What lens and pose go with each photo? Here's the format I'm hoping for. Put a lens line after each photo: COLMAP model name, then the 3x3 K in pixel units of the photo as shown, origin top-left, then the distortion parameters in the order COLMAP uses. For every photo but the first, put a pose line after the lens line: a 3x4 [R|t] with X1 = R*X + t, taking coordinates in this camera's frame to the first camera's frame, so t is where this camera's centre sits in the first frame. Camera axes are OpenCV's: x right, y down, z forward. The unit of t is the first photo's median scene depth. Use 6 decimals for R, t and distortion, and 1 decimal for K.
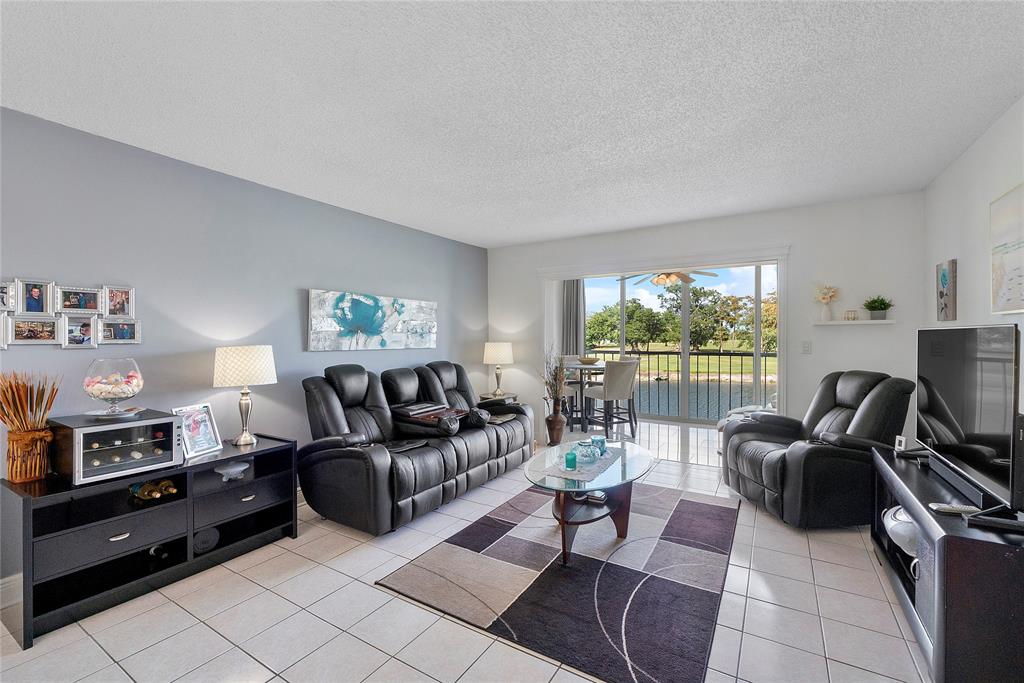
lens RADIAL K [[436.3, 0, 514.0], [0, 436.3, 340.5], [0, 0, 1]] dist [-0.003768, -0.000685]
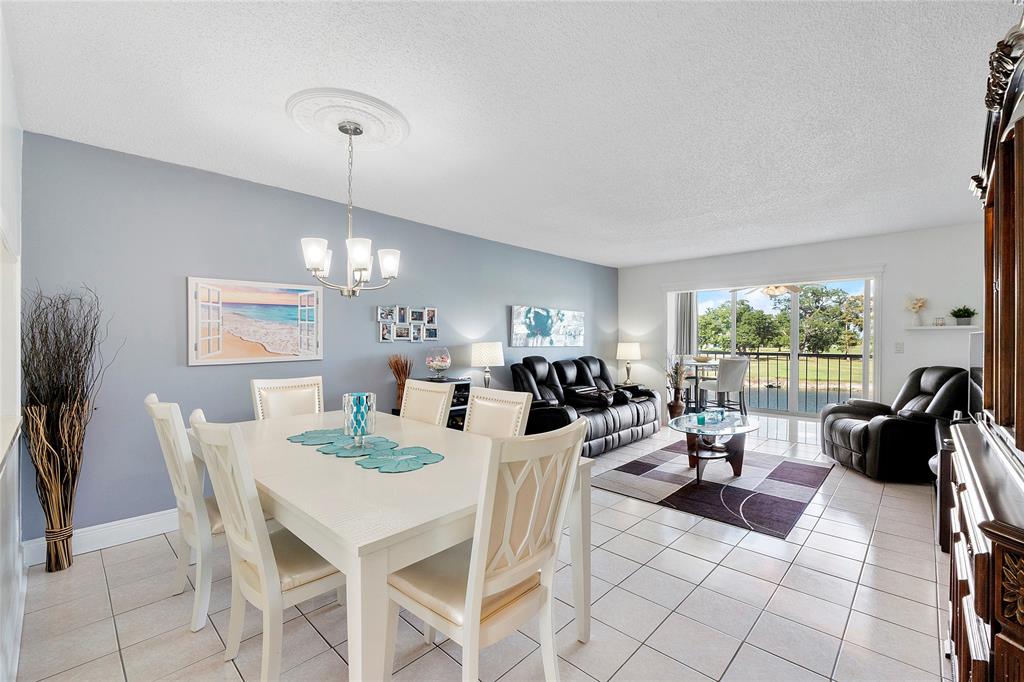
lens RADIAL K [[436.3, 0, 512.4], [0, 436.3, 342.2], [0, 0, 1]] dist [-0.003768, -0.000685]
pose [[0.976893, 0.007216, -0.213606, -0.135763], [-0.007873, 0.999967, -0.002224, 0.011382], [0.213583, 0.003854, 0.976917, -0.444933]]
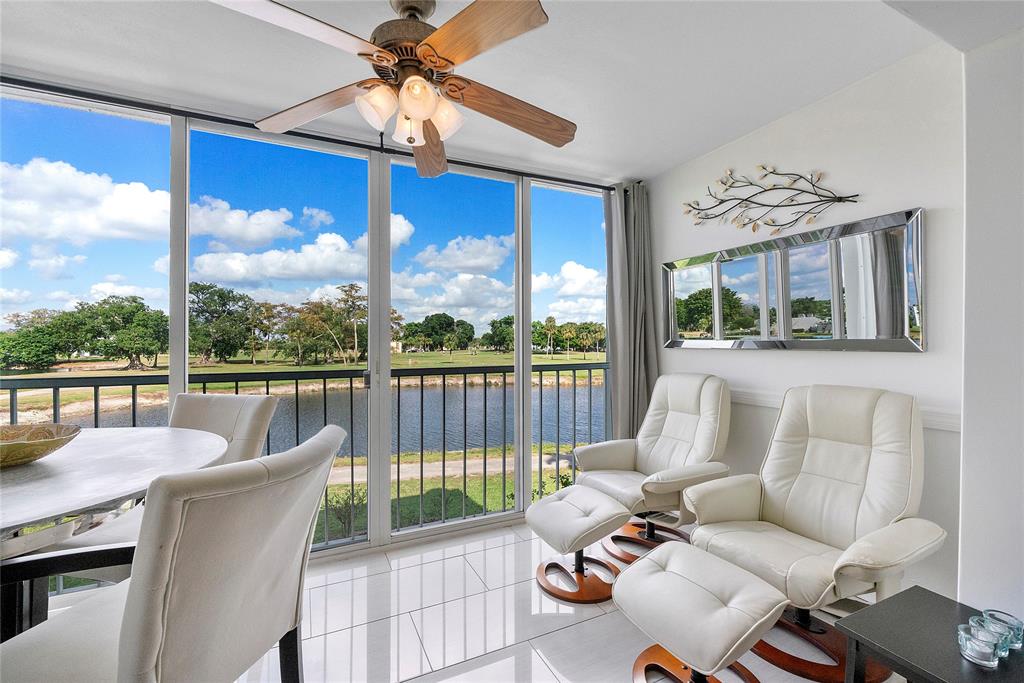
lens RADIAL K [[436.3, 0, 502.7], [0, 436.3, 344.2], [0, 0, 1]] dist [-0.003768, -0.000685]
pose [[0.555844, 0.002294, 0.831283, 0.051150], [0.009351, 0.999916, -0.009013, 0.009948], [-0.831234, 0.012783, 0.555776, 1.049601]]
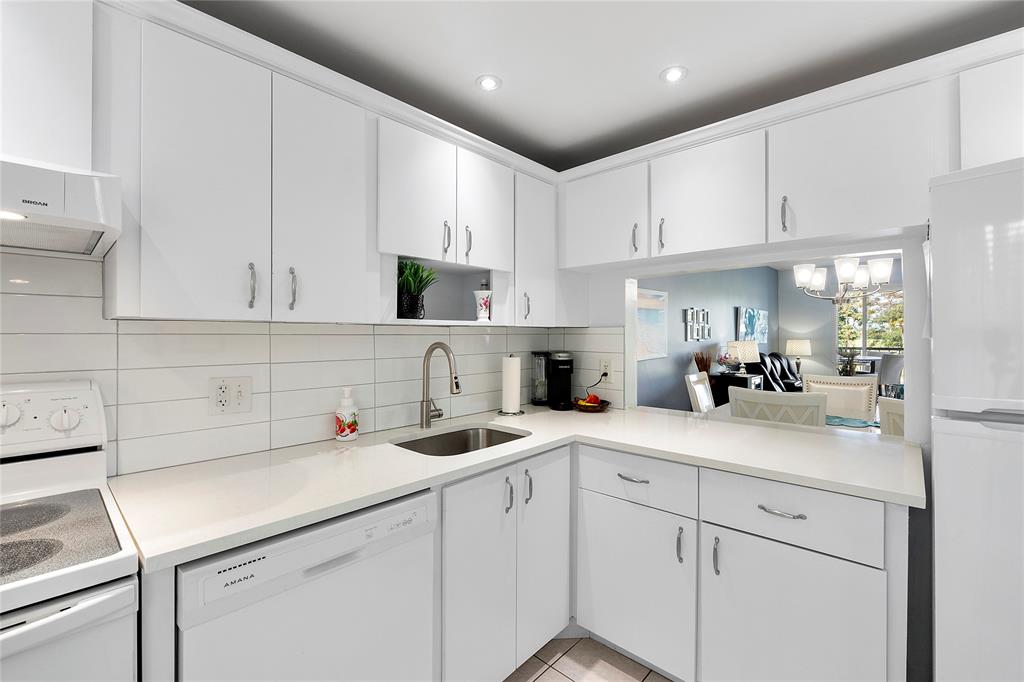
lens RADIAL K [[436.3, 0, 508.0], [0, 436.3, 338.0], [0, 0, 1]] dist [-0.003768, -0.000685]
pose [[0.980768, 0.001048, -0.195176, -0.935848], [-0.001636, 0.999995, -0.002852, 0.006293], [0.195172, 0.003116, 0.980764, -0.734736]]
